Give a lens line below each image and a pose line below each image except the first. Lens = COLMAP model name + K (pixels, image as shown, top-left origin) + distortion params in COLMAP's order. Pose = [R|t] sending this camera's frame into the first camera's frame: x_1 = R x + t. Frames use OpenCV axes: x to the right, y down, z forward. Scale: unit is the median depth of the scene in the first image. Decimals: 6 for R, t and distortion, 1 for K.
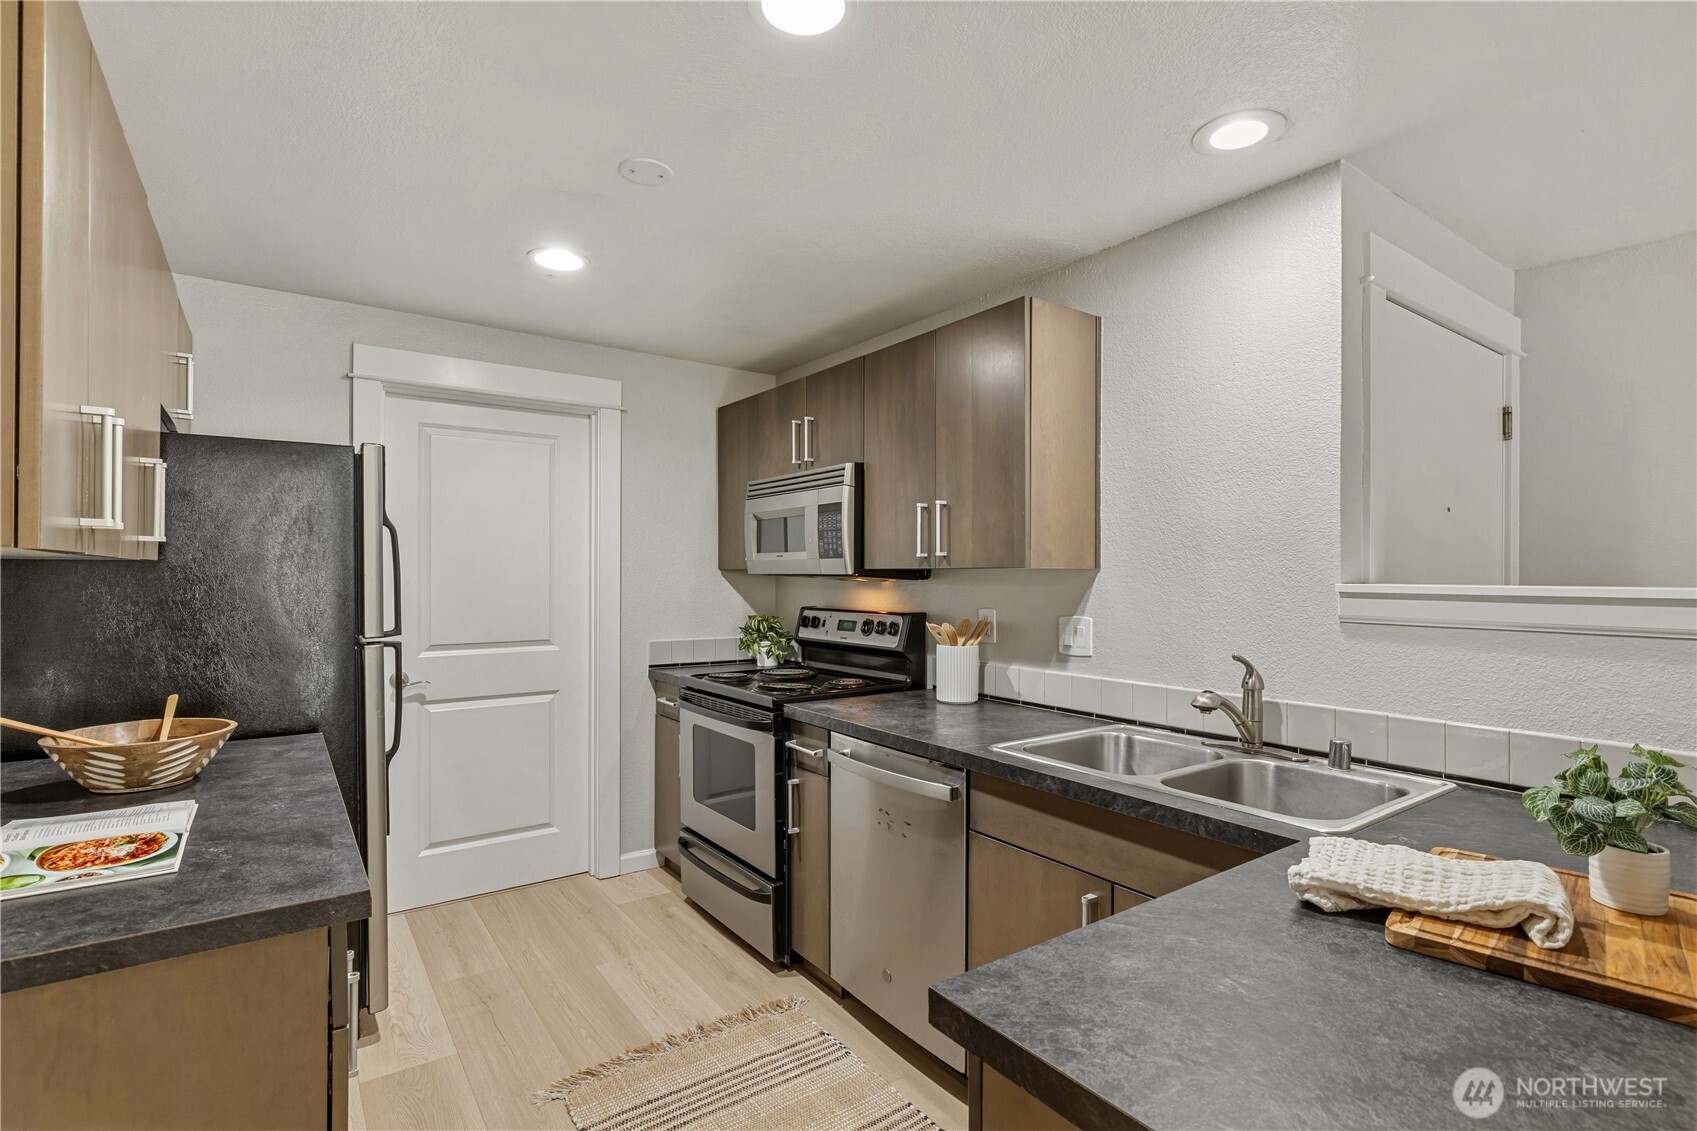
lens RADIAL K [[805.2, 0, 850.2], [0, 805.2, 572.1], [0, 0, 1]] dist [0.000158, -0.000050]
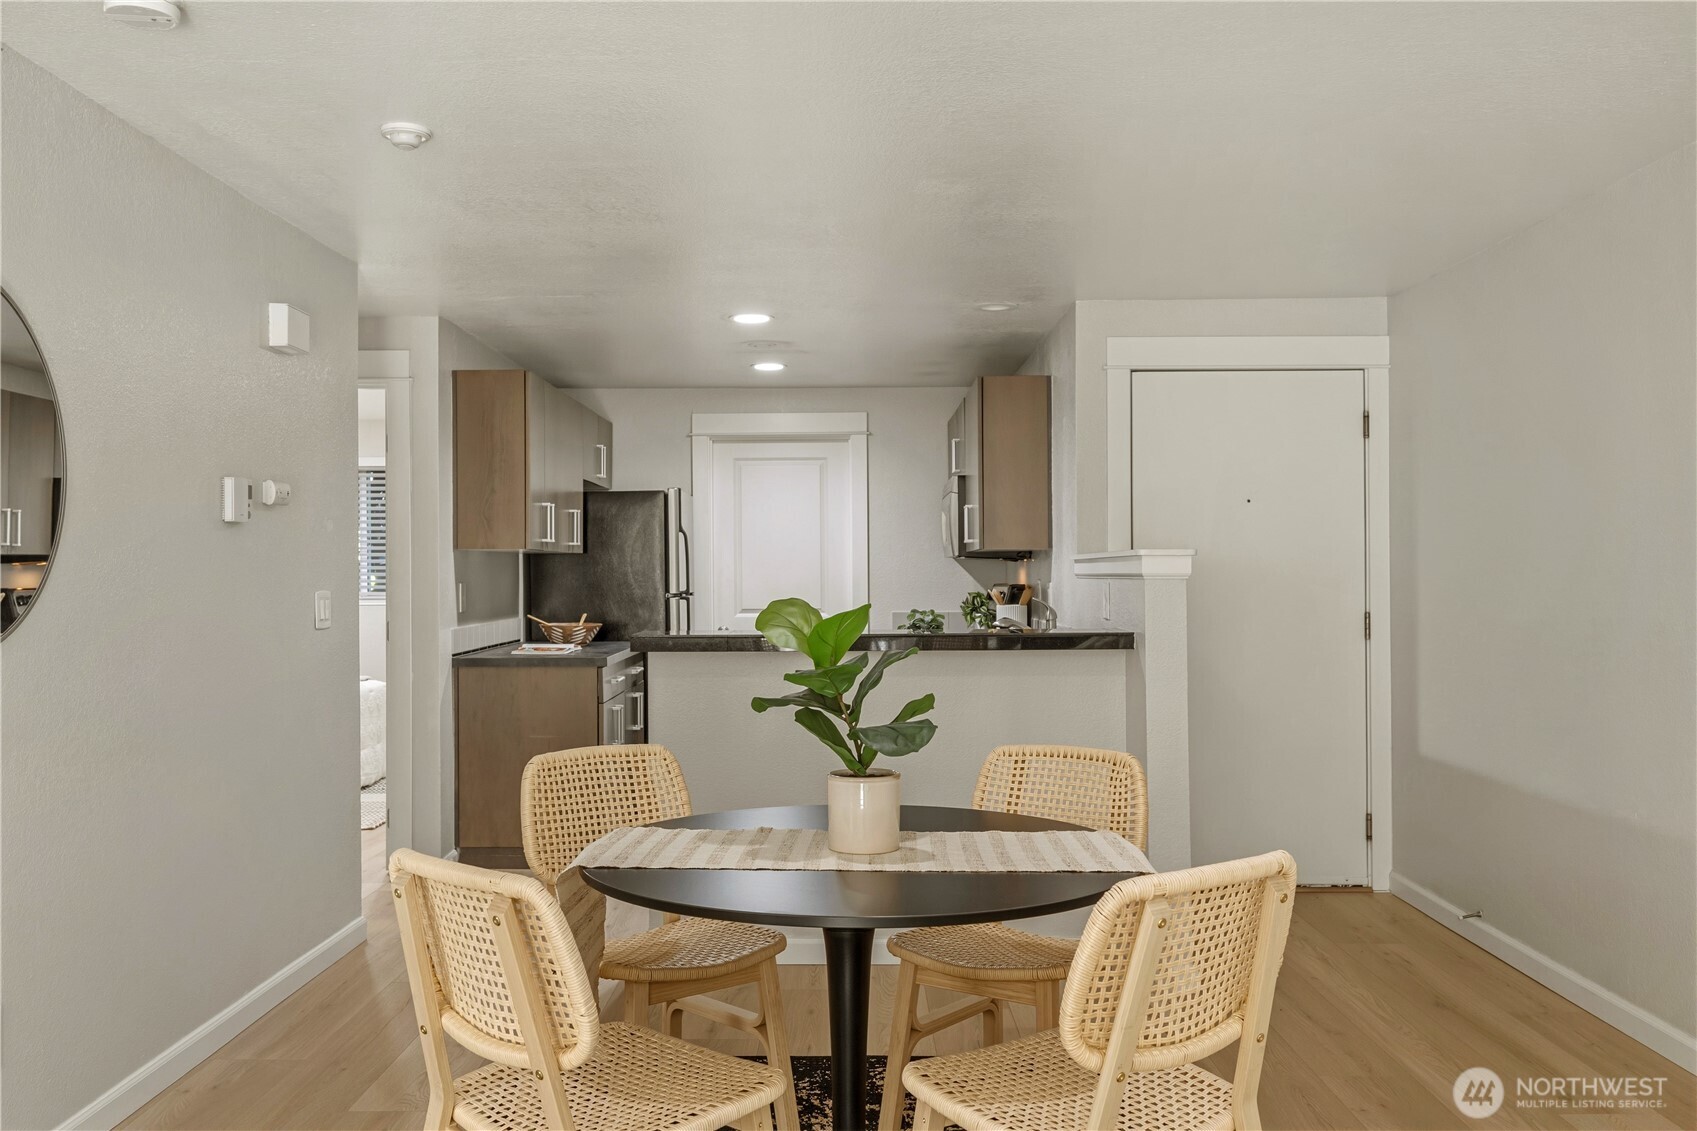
lens RADIAL K [[1472.0, 0, 847.8], [0, 1472.0, 565.3], [0, 0, 1]] dist [-0.000929, -0.000135]
pose [[0.811404, -0.012499, -0.584352, 1.641891], [0.010522, 0.999922, -0.006778, 0.042742], [0.584391, -0.000649, 0.811472, -1.446590]]
